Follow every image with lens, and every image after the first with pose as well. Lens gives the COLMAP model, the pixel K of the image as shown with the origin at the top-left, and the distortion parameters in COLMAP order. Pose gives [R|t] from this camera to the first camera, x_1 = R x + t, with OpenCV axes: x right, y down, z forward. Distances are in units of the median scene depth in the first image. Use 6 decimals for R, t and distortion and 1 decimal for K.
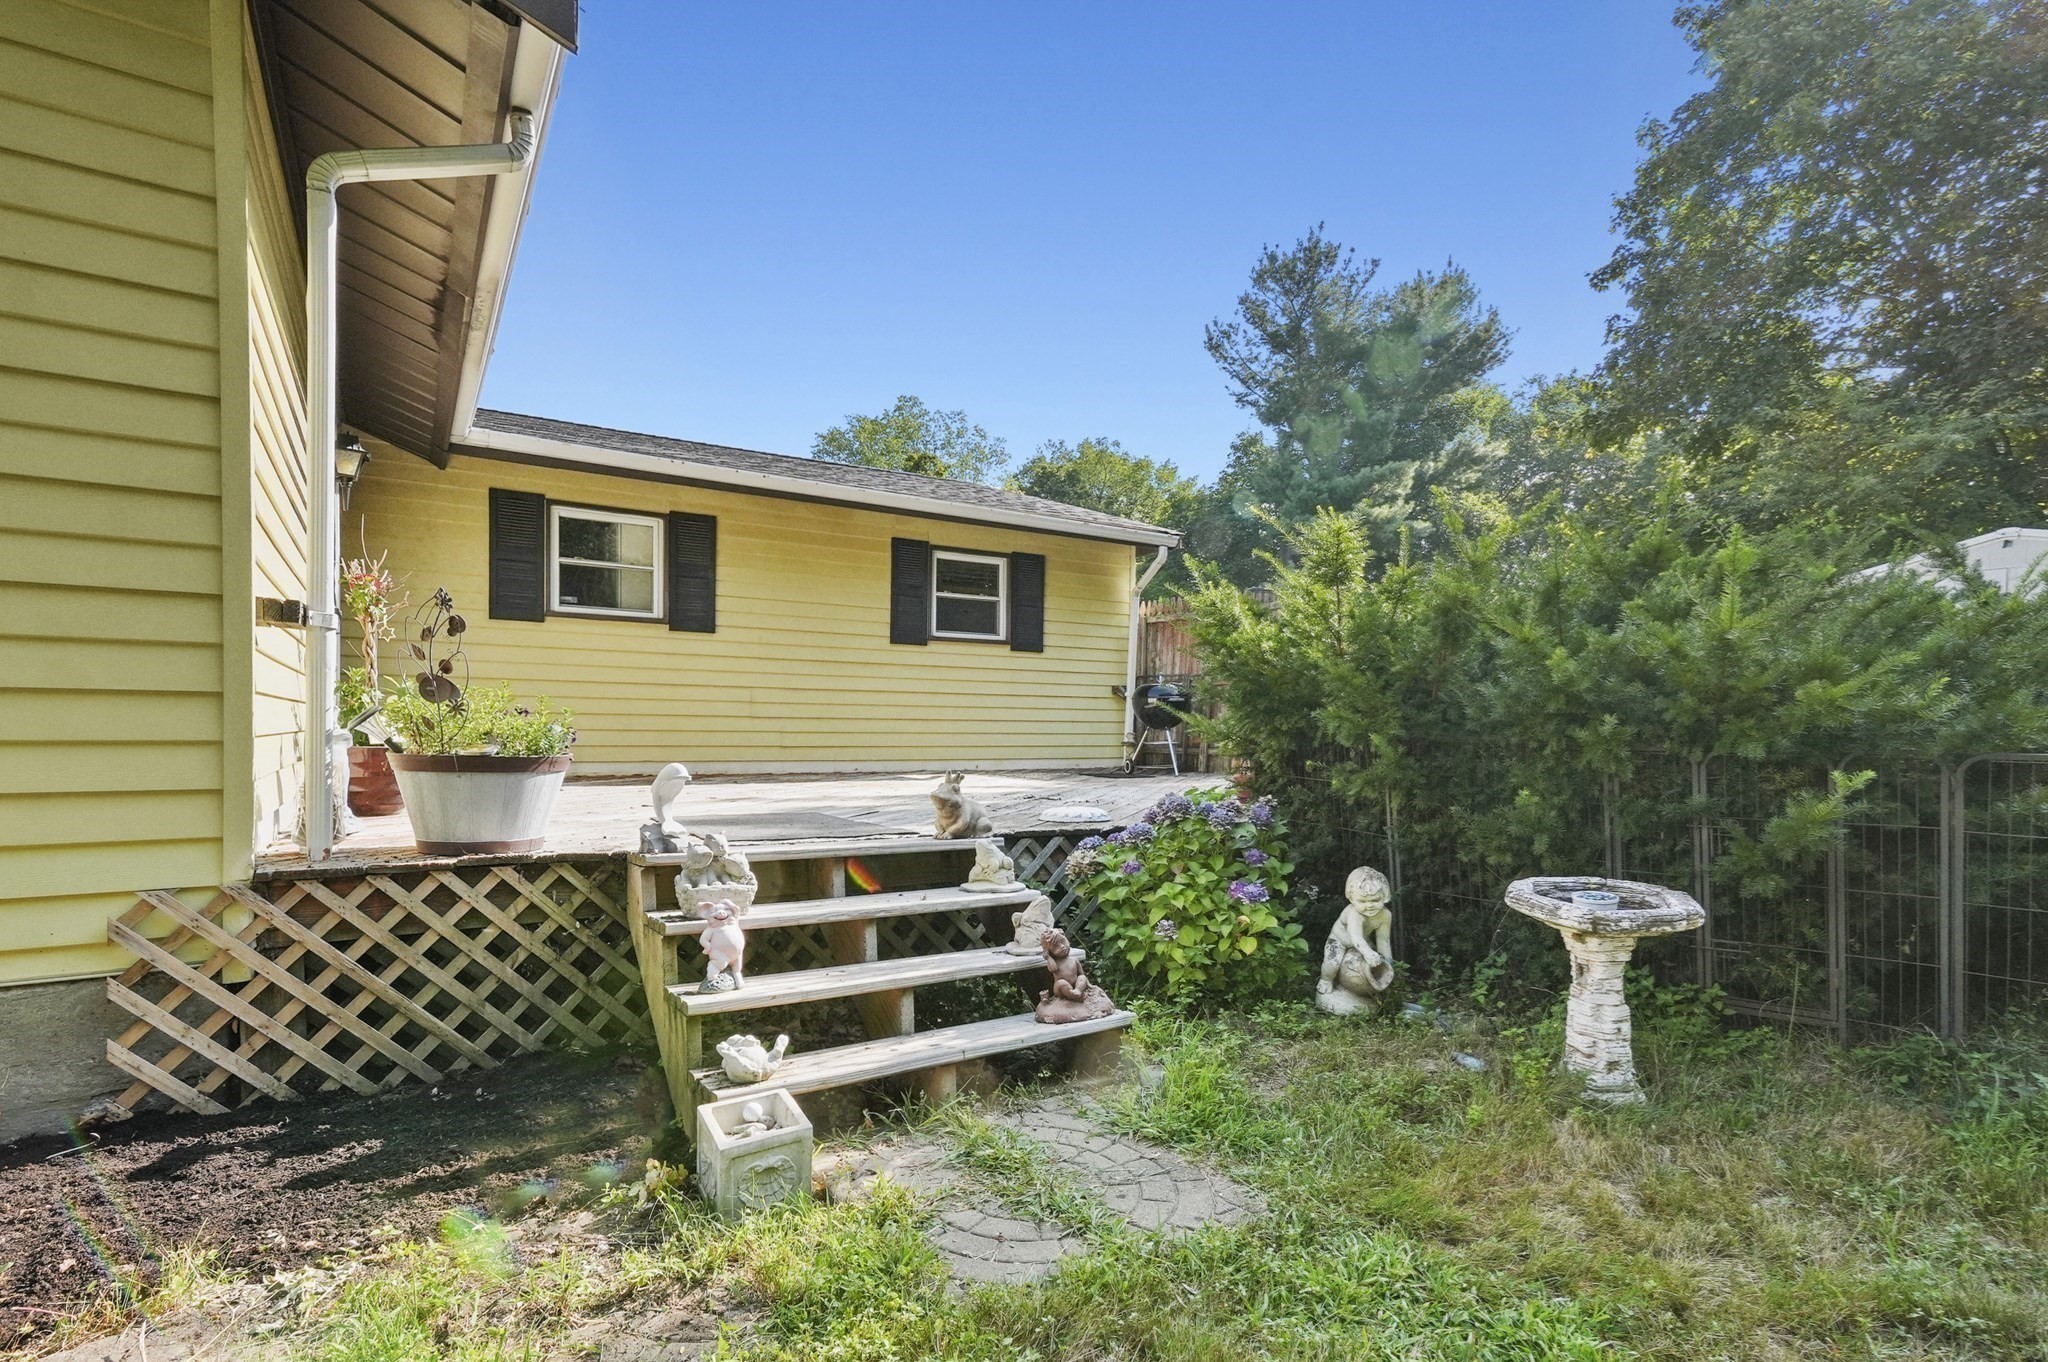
lens RADIAL K [[988.4, 0, 1028.2], [0, 988.4, 719.4], [0, 0, 1]] dist [0.035284, 0.000086]
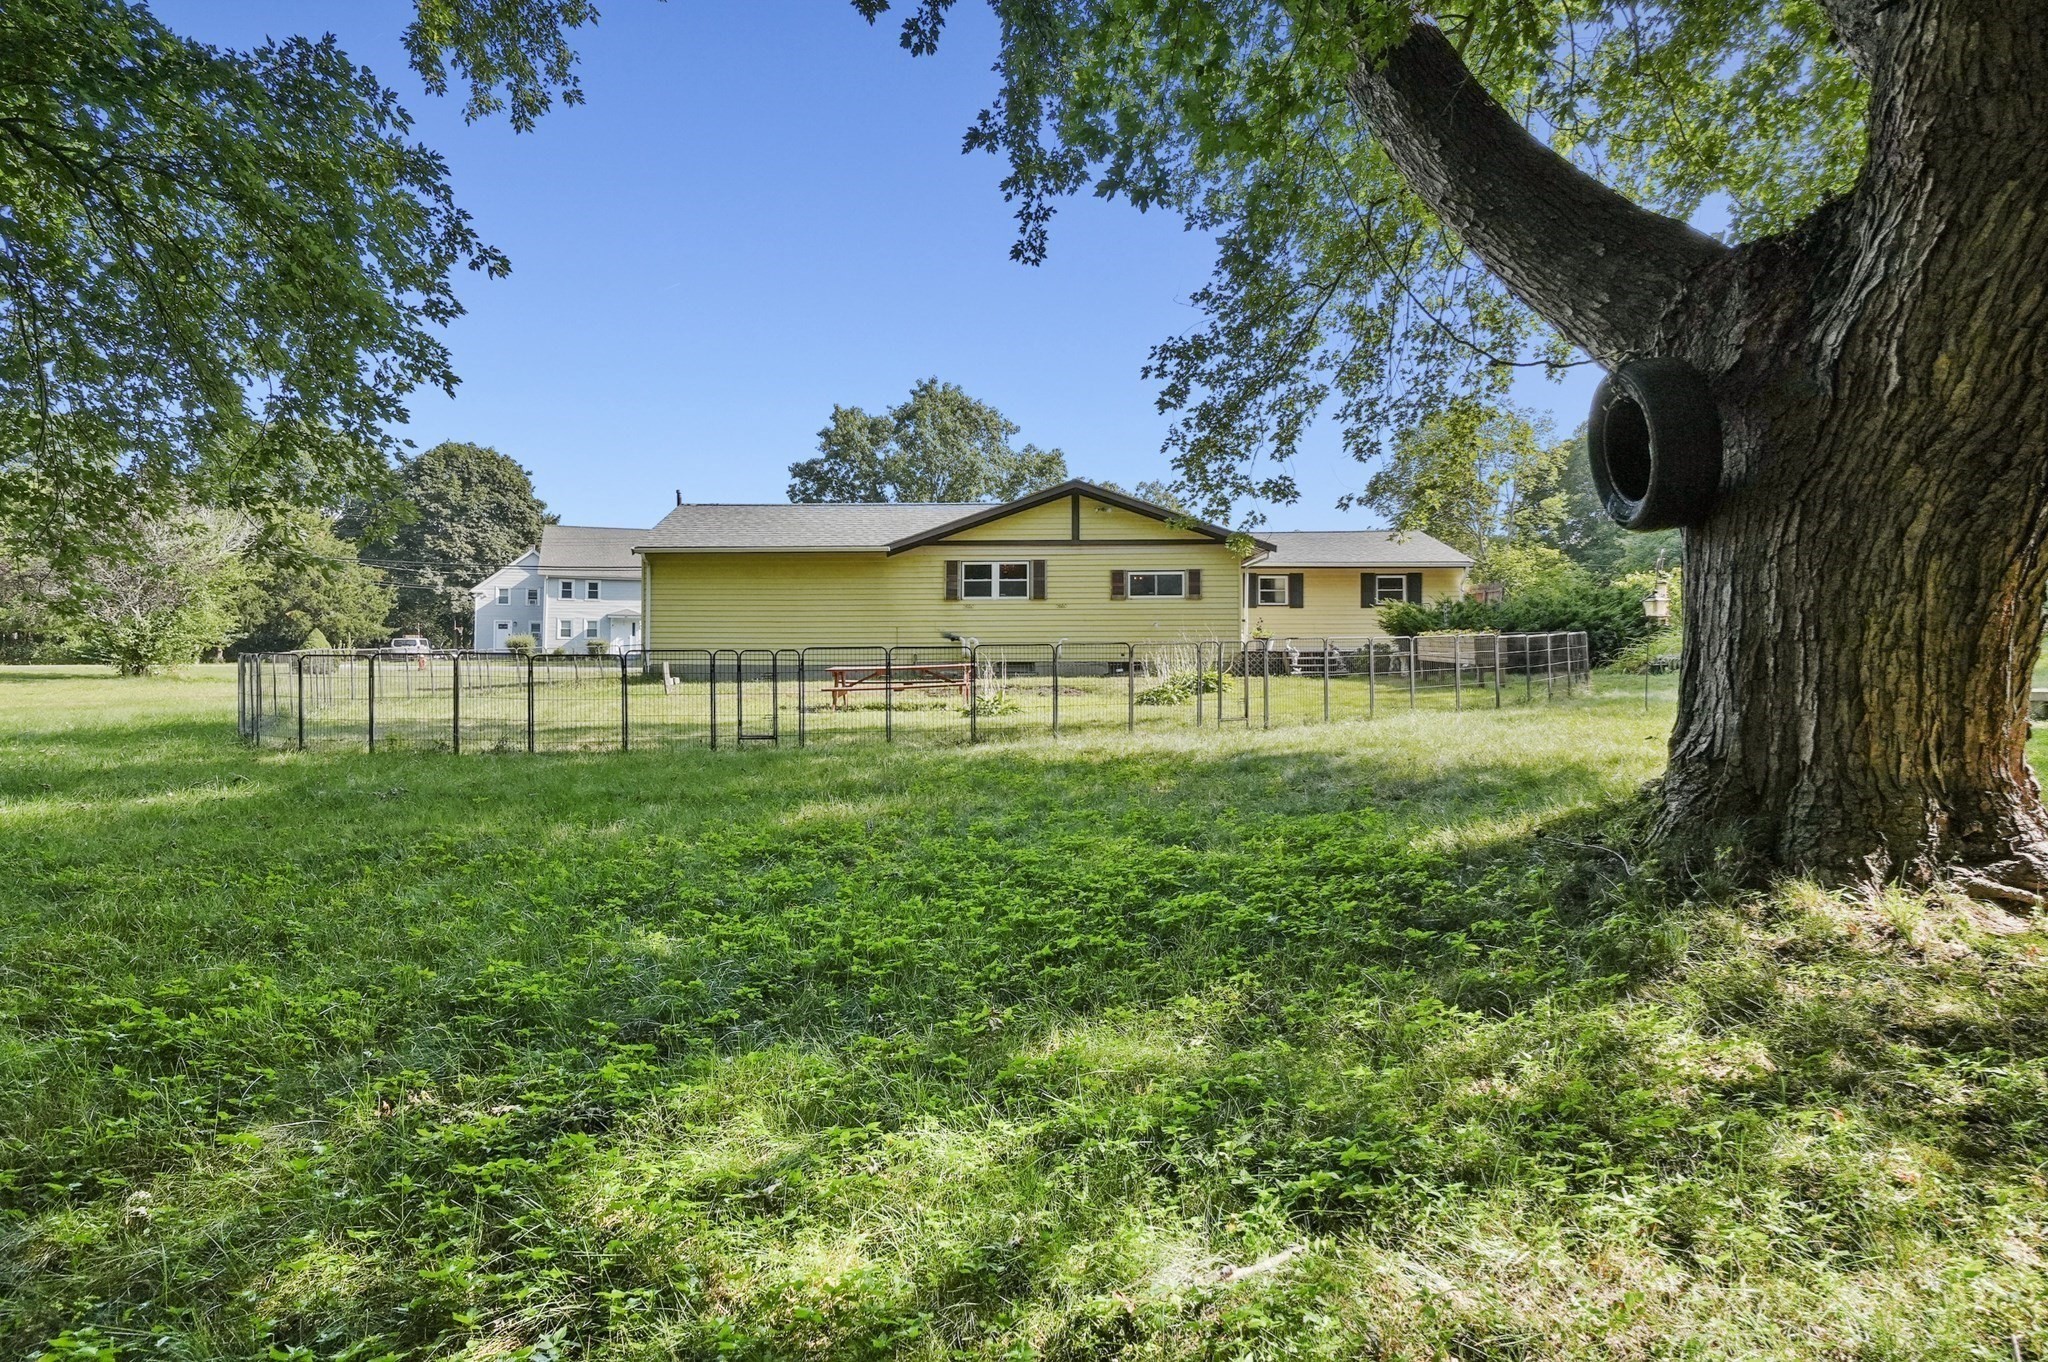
lens RADIAL K [[970.8, 0, 1022.0], [0, 970.8, 632.0], [0, 0, 1]] dist [-0.000737, 0.000008]
pose [[0.809529, -0.017795, -0.586810, 0.198593], [0.013258, 0.999840, -0.012030, 0.004858], [0.586930, 0.001959, 0.809635, -0.524558]]
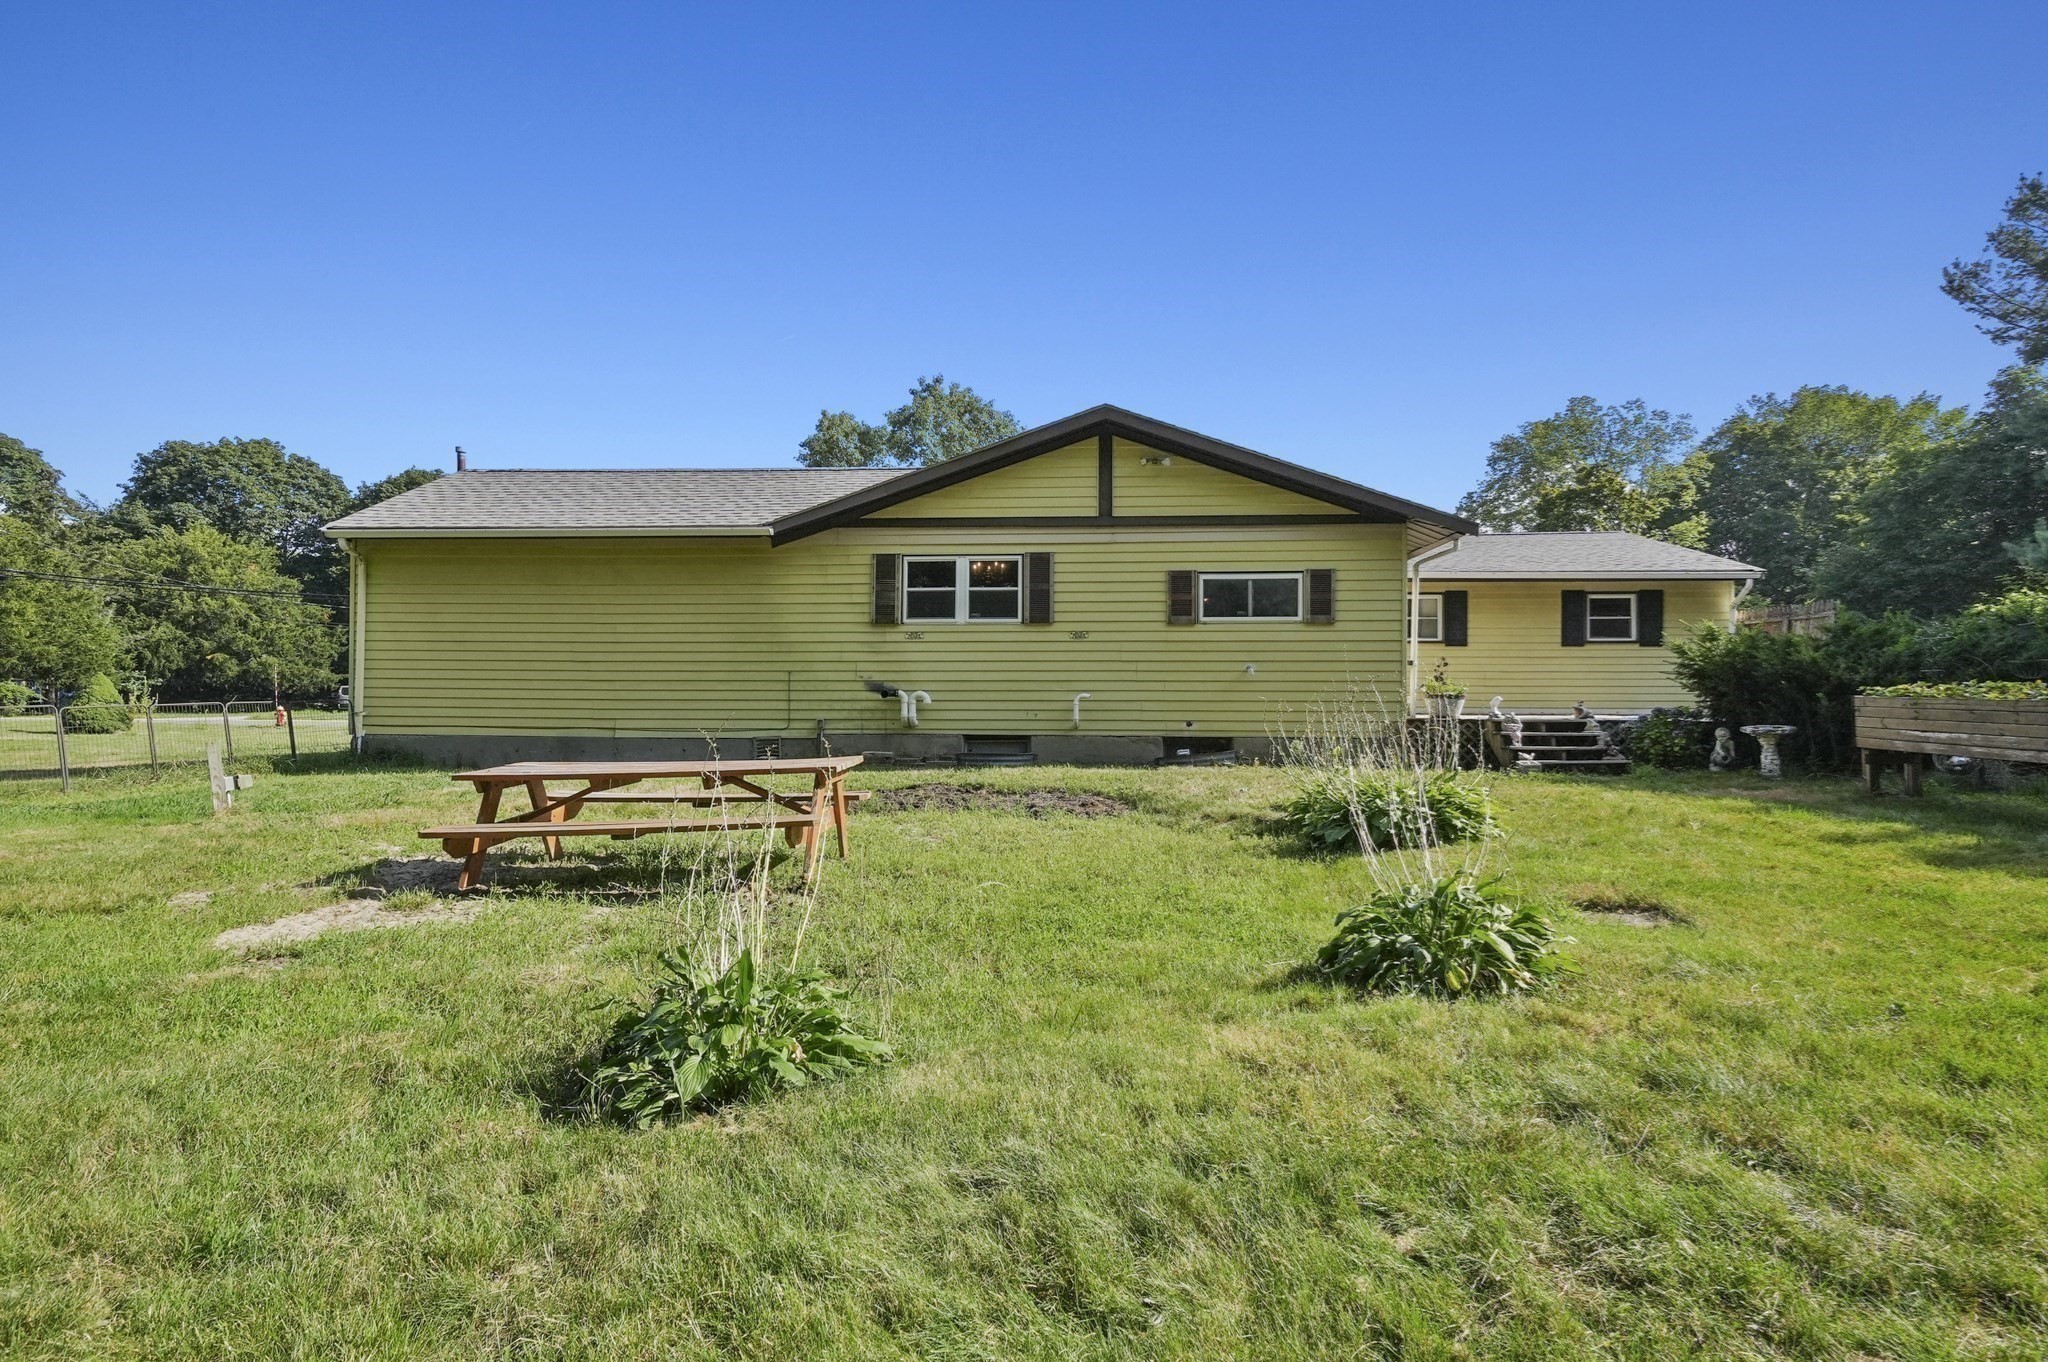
lens RADIAL K [[959.1, 0, 1058.1], [0, 959.1, 678.4], [0, 0, 1]] dist [0.030677, 0.000016]
pose [[0.811471, -0.015836, -0.584177, 0.041736], [0.008232, 0.999843, -0.015670, 0.001525], [0.584334, 0.007907, 0.811475, -0.278538]]
